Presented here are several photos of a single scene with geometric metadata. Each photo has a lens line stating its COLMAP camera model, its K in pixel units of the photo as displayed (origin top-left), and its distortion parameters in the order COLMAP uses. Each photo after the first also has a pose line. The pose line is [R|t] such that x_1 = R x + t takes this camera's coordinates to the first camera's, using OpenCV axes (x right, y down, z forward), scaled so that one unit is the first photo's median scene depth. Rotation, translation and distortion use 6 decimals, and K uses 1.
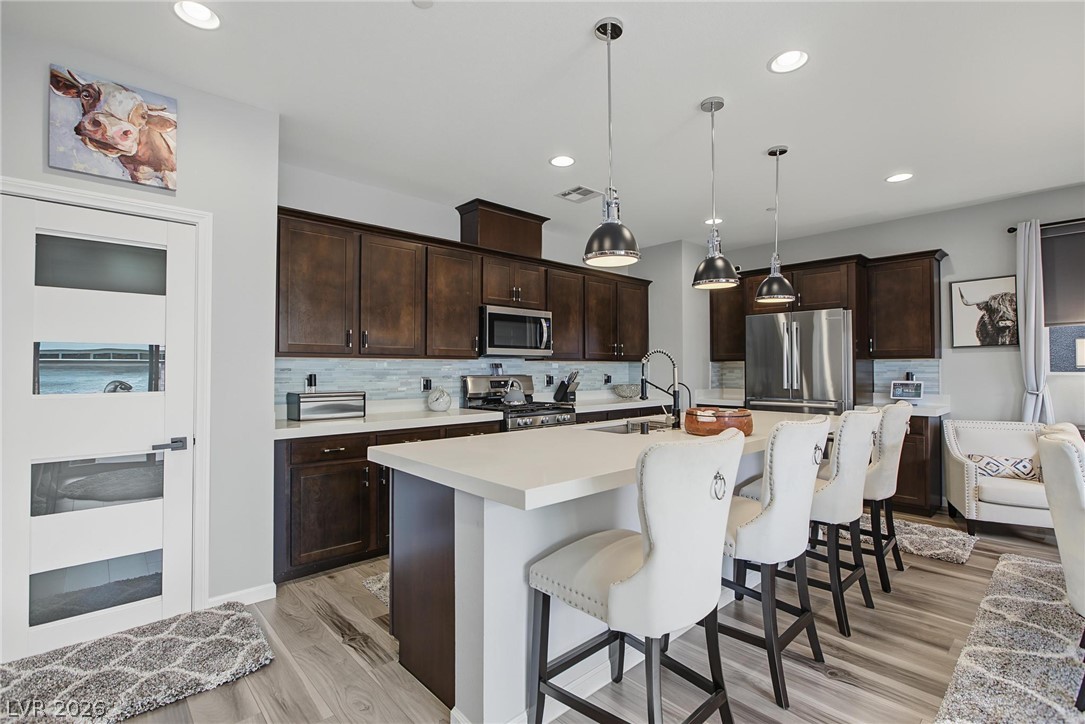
lens RADIAL K [[500.2, 0, 540.5], [0, 500.2, 363.0], [0, 0, 1]] dist [-0.014537, 0.006084]
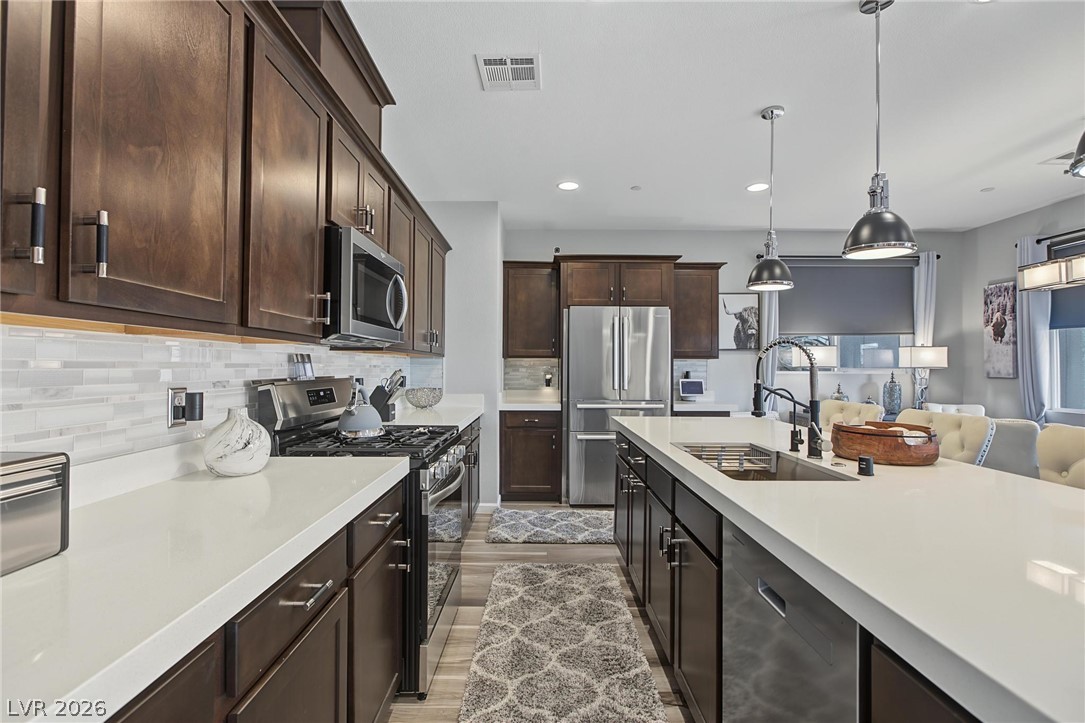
lens RADIAL K [[500.2, 0, 541.2], [0, 500.2, 361.8], [0, 0, 1]] dist [-0.014537, 0.006084]
pose [[0.677004, 0.013100, 0.735863, -0.311246], [-0.014681, 0.999883, -0.004293, 0.007566], [-0.735833, -0.007897, 0.677117, 0.538080]]
